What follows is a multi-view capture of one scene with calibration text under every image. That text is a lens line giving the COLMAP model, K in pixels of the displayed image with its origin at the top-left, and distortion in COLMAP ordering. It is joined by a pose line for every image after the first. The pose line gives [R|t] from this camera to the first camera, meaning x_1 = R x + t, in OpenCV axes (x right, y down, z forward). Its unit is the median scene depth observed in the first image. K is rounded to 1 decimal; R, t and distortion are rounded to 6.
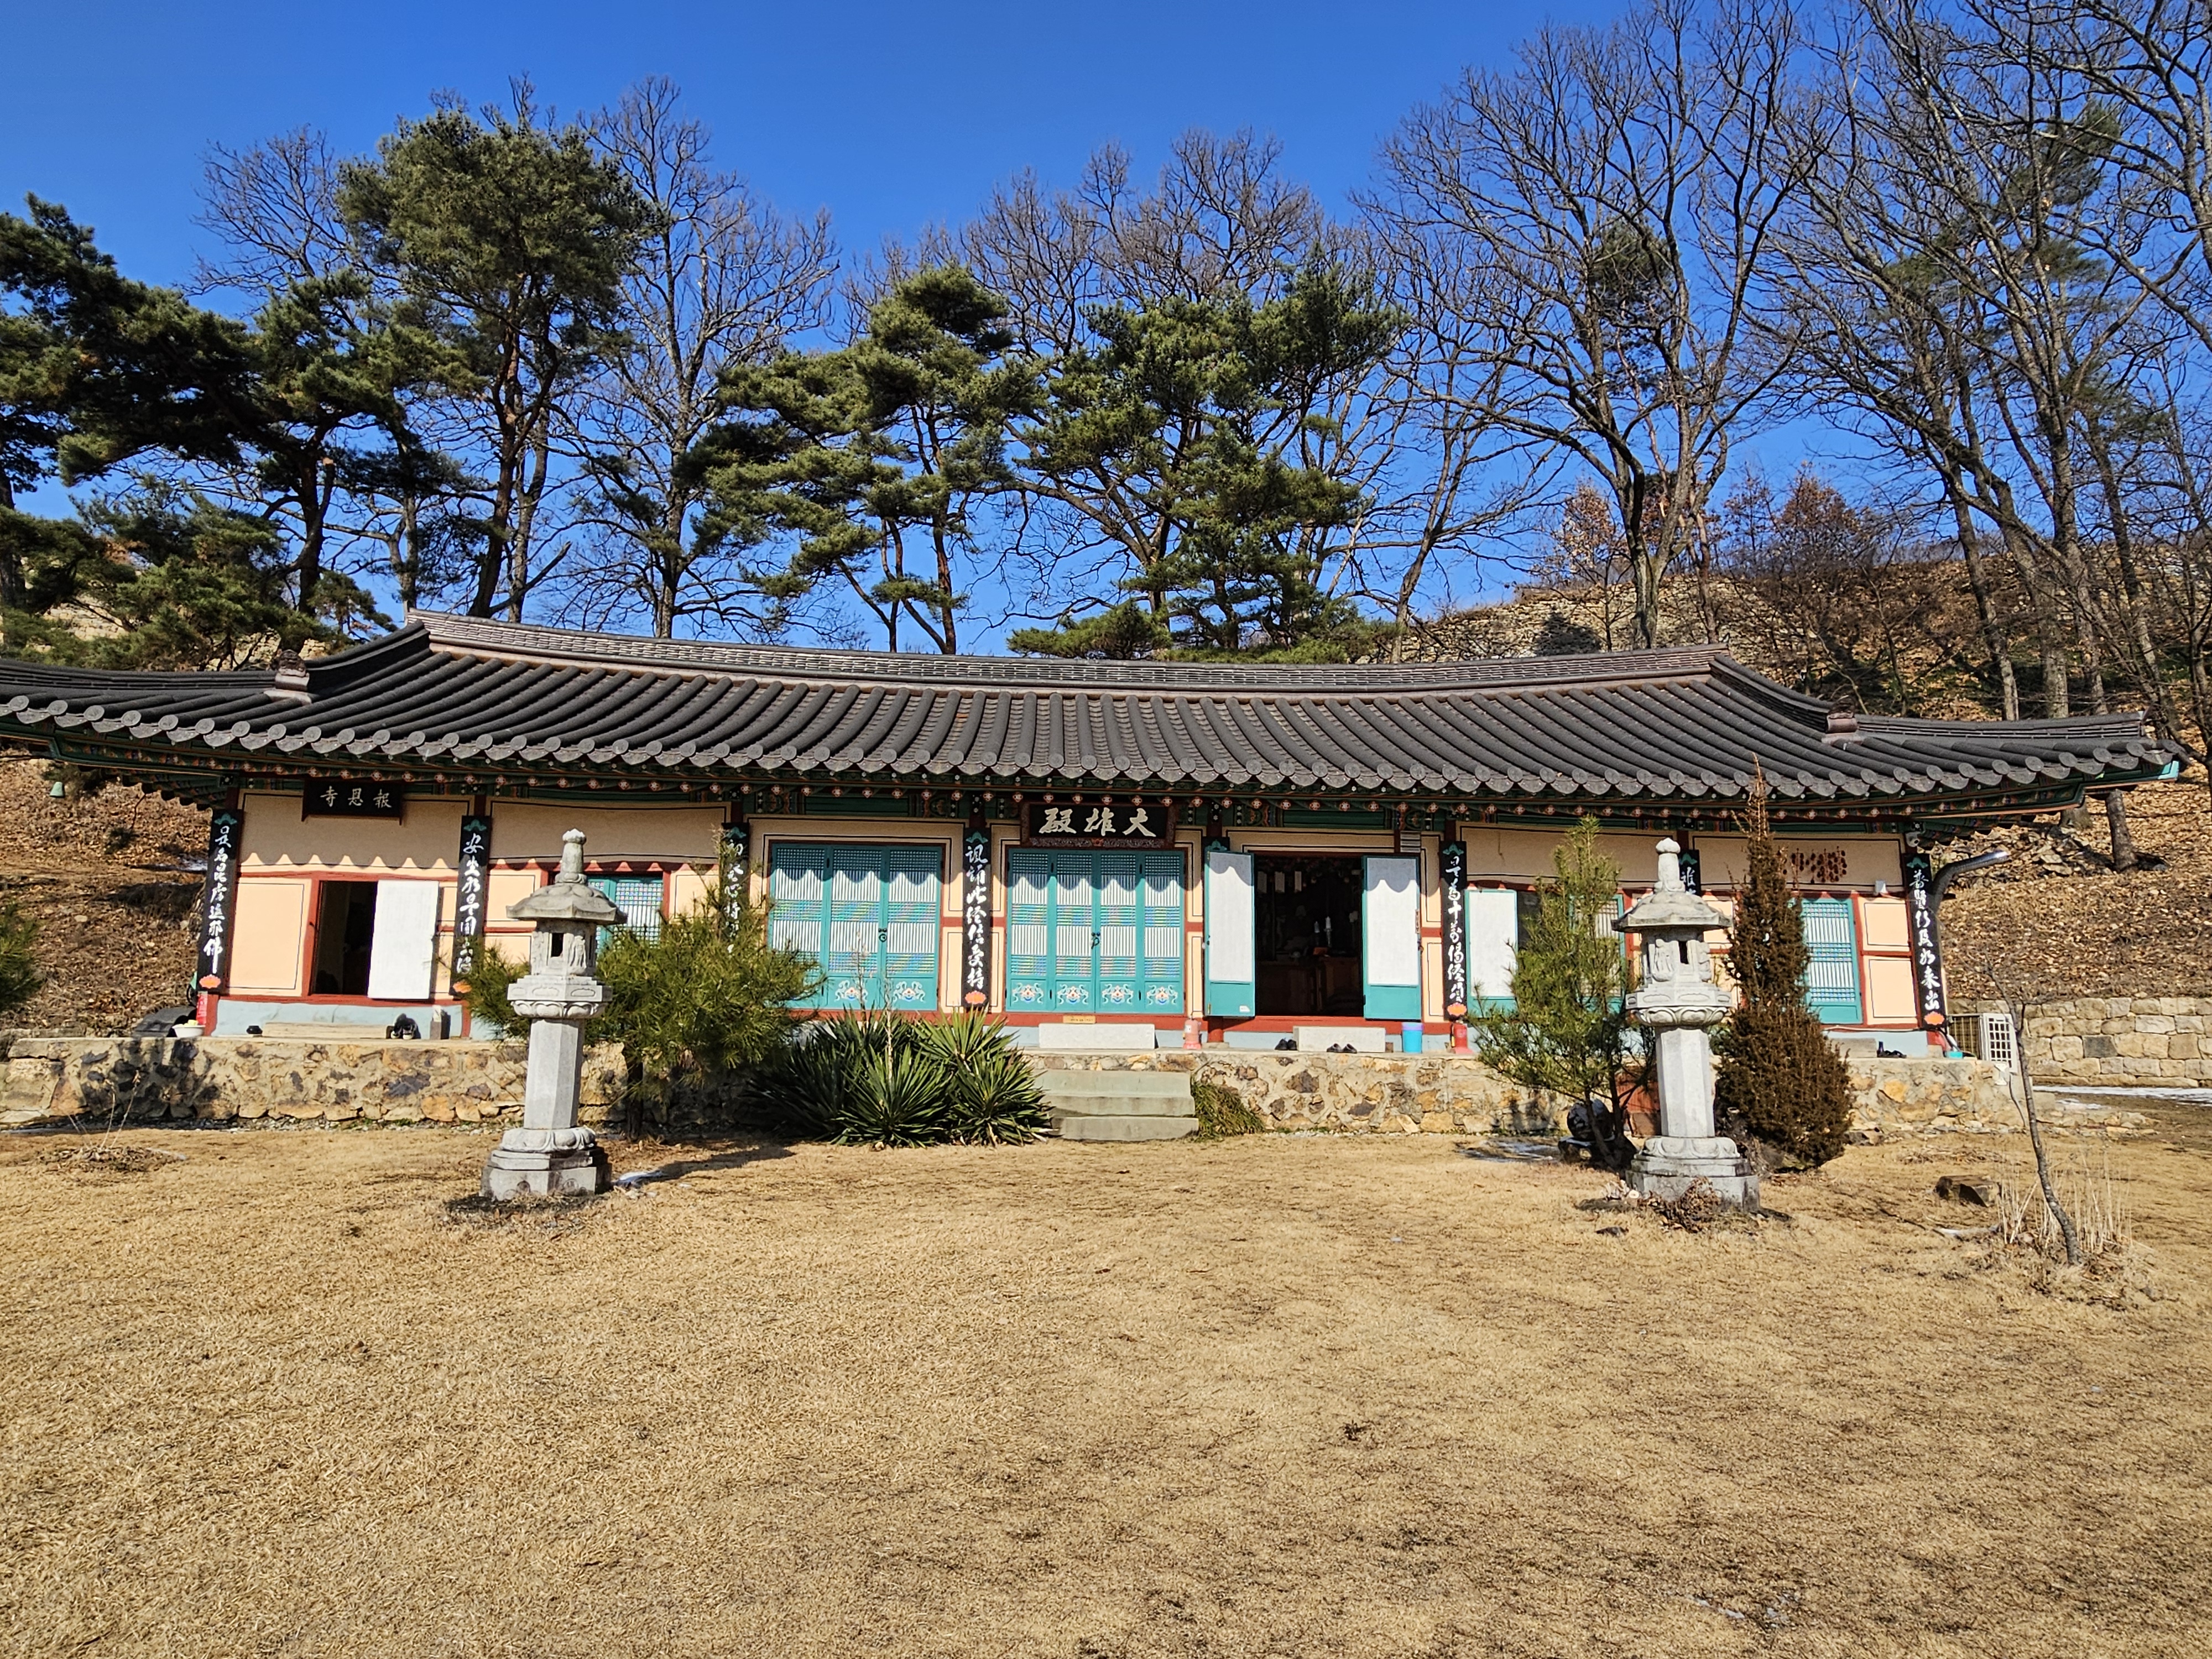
lens RADIAL K [[1383.9, 0, 1106.0], [0, 1383.9, 829.5], [0, 0, 1]] dist [-0.000007, 0.000922]
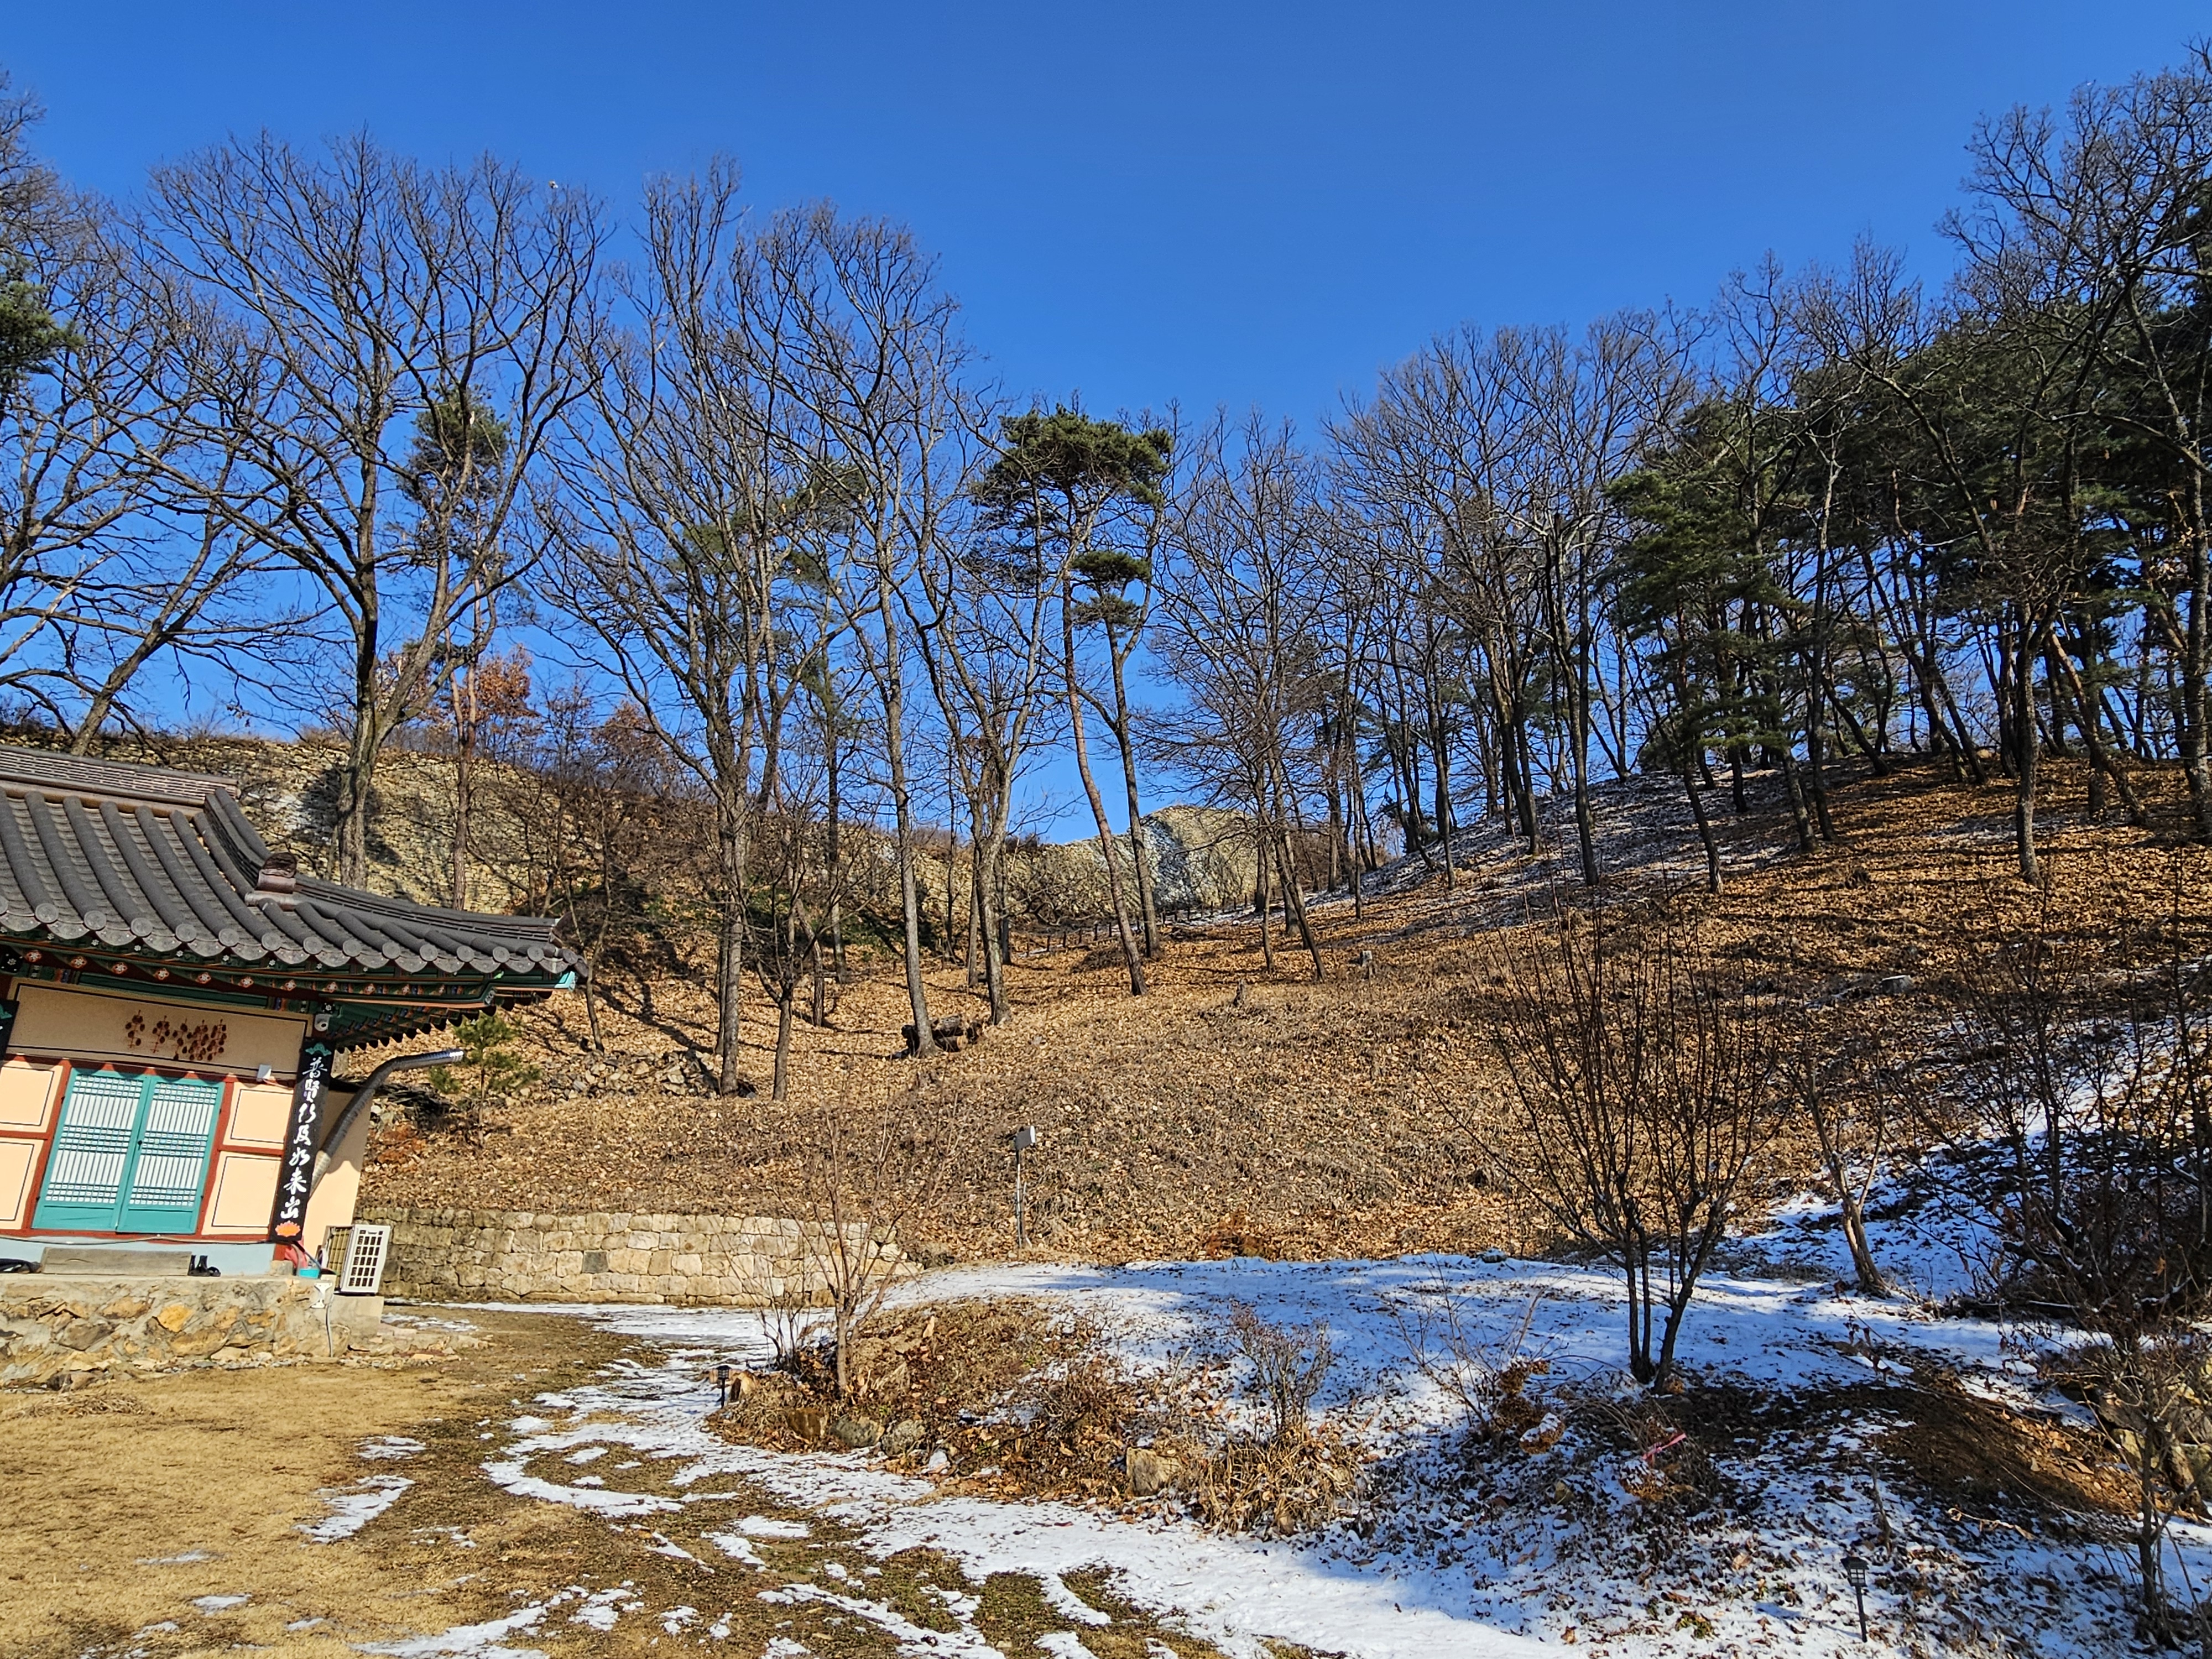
lens RADIAL K [[1383.9, 0, 1106.0], [0, 1383.9, 829.5], [0, 0, 1]] dist [-0.000007, 0.000922]
pose [[0.699161, 0.219219, 0.680527, 0.302901], [-0.119631, 0.974284, -0.190940, -0.004136], [-0.704884, 0.052086, 0.707408, 0.004118]]
